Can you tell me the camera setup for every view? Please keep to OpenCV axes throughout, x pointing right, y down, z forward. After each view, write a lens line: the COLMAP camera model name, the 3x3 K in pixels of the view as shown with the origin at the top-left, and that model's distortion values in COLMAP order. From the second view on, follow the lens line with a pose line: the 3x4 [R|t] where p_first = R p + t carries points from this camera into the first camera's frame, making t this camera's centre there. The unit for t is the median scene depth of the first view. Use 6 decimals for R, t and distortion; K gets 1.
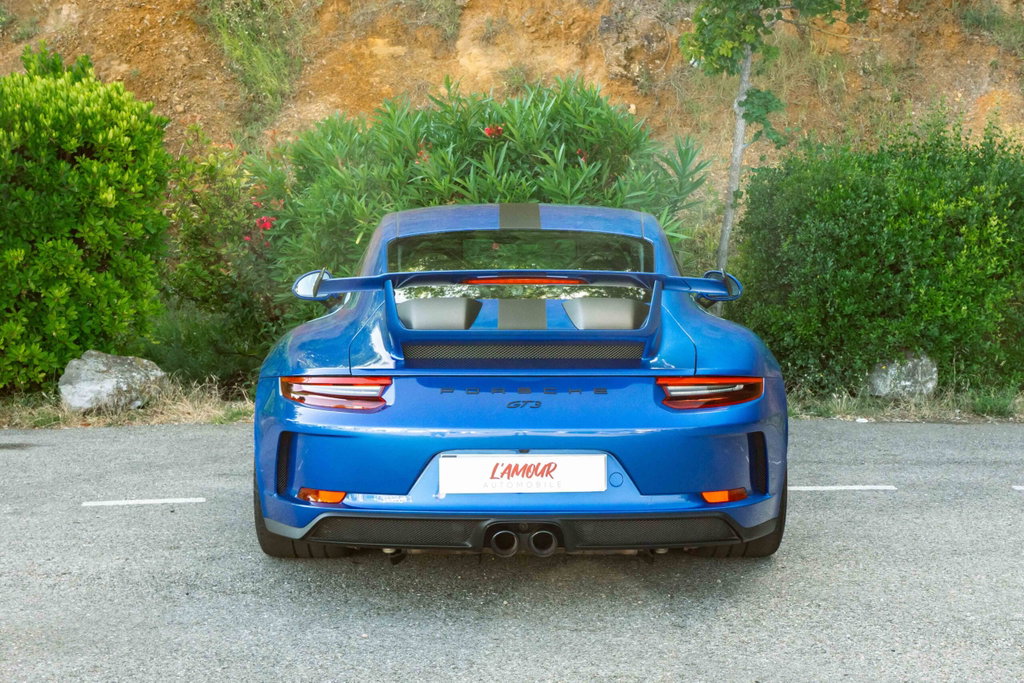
lens RADIAL K [[1563.6, 0, 515.1], [0, 1563.6, 380.9], [0, 0, 1]] dist [-0.034133, 0.773564]
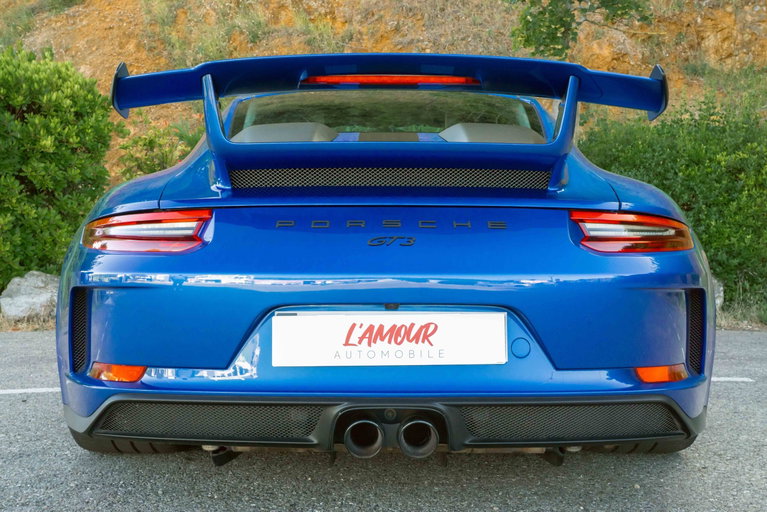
lens RADIAL K [[969.8, 0, 381.0], [0, 969.8, 243.9], [0, 0, 1]] dist [0.029034, 0.395229]
pose [[0.999999, 0.001543, -0.000316, 0.000458], [-0.001564, 0.996545, -0.083038, 0.022408], [0.000187, 0.083038, 0.996546, 0.235469]]
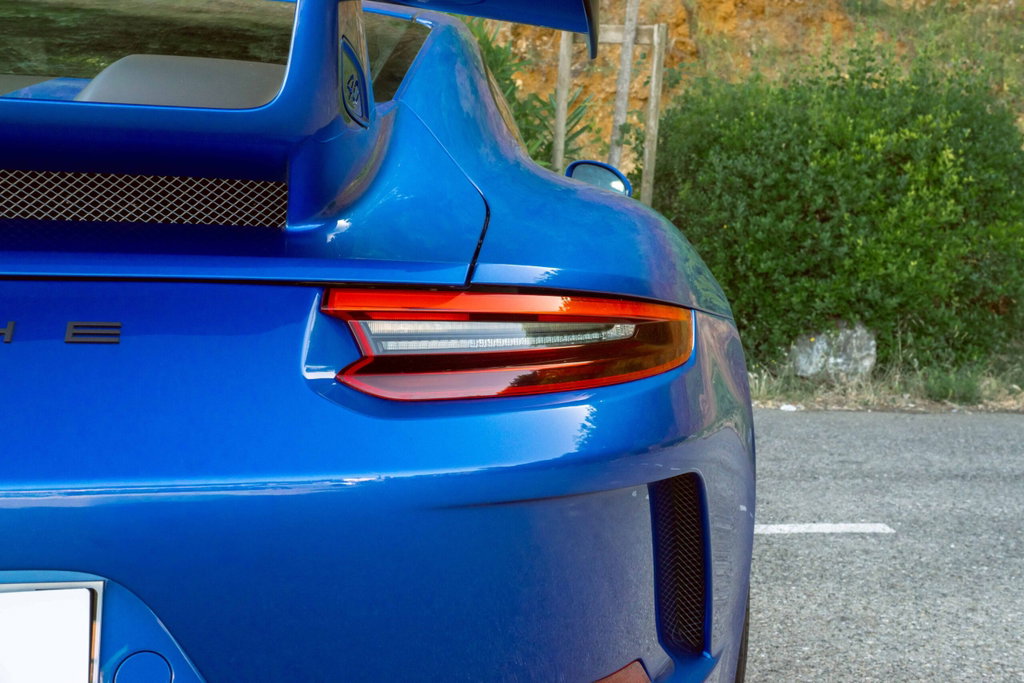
lens RADIAL K [[1353.7, 0, 509.3], [0, 1353.7, 315.4], [0, 0, 1]] dist [0.101519, 0.475861]
pose [[0.998495, 0.002911, 0.054760, 0.047533], [-0.000838, 0.999284, -0.037834, 0.005113], [-0.054831, 0.037731, 0.997783, 0.326864]]
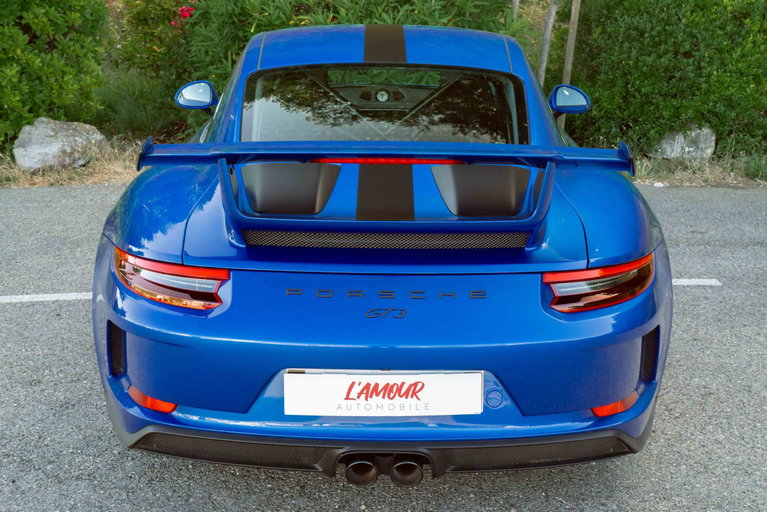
lens RADIAL K [[969.8, 0, 381.0], [0, 969.8, 243.9], [0, 0, 1]] dist [0.029034, 0.395229]
pose [[0.999936, 0.011271, -0.000872, 0.001292], [-0.011004, 0.988150, 0.153095, -0.042317], [0.002587, -0.153076, 0.988211, 0.209990]]
